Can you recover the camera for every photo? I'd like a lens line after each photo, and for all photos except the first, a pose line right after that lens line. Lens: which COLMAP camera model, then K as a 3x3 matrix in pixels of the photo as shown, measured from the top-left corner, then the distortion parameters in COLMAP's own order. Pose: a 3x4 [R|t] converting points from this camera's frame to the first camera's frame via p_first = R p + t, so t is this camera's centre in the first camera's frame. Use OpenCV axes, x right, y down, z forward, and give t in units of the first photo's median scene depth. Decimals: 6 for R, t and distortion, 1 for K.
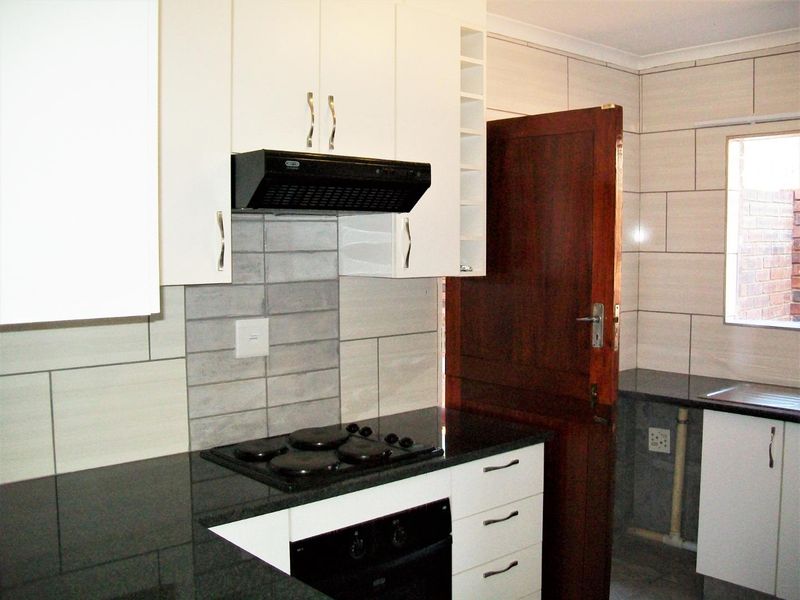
lens RADIAL K [[822.5, 0, 400.0], [0, 822.5, 300.0], [0, 0, 1]] dist [-0.150013, 0.046196]
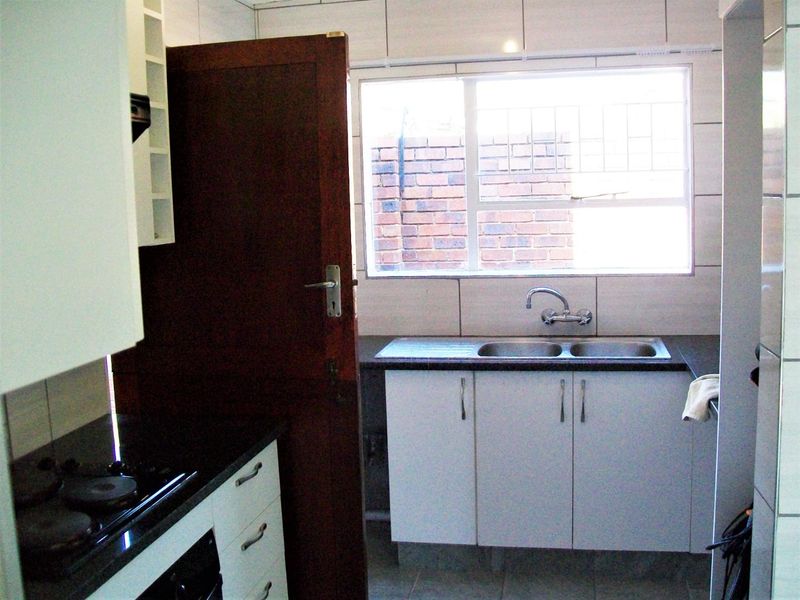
lens RADIAL K [[856.3, 0, 400.0], [0, 856.3, 300.0], [0, 0, 1]] dist [-0.184834, 0.040330]
pose [[0.793974, -0.100253, 0.599629, -0.237850], [0.073621, 0.994906, 0.068858, -0.015743], [-0.603478, -0.010527, 0.797310, 0.234933]]
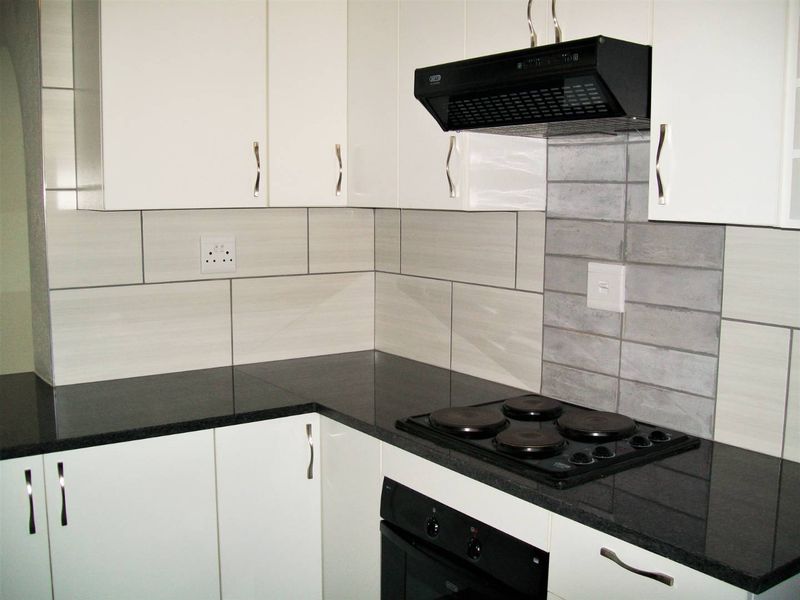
lens RADIAL K [[822.5, 0, 400.0], [0, 822.5, 300.0], [0, 0, 1]] dist [-0.150013, 0.046196]
pose [[-0.091821, 0.130254, -0.987220, 0.636540], [-0.073590, 0.987809, 0.137176, -0.036956], [0.993053, 0.085245, -0.081117, 0.850392]]
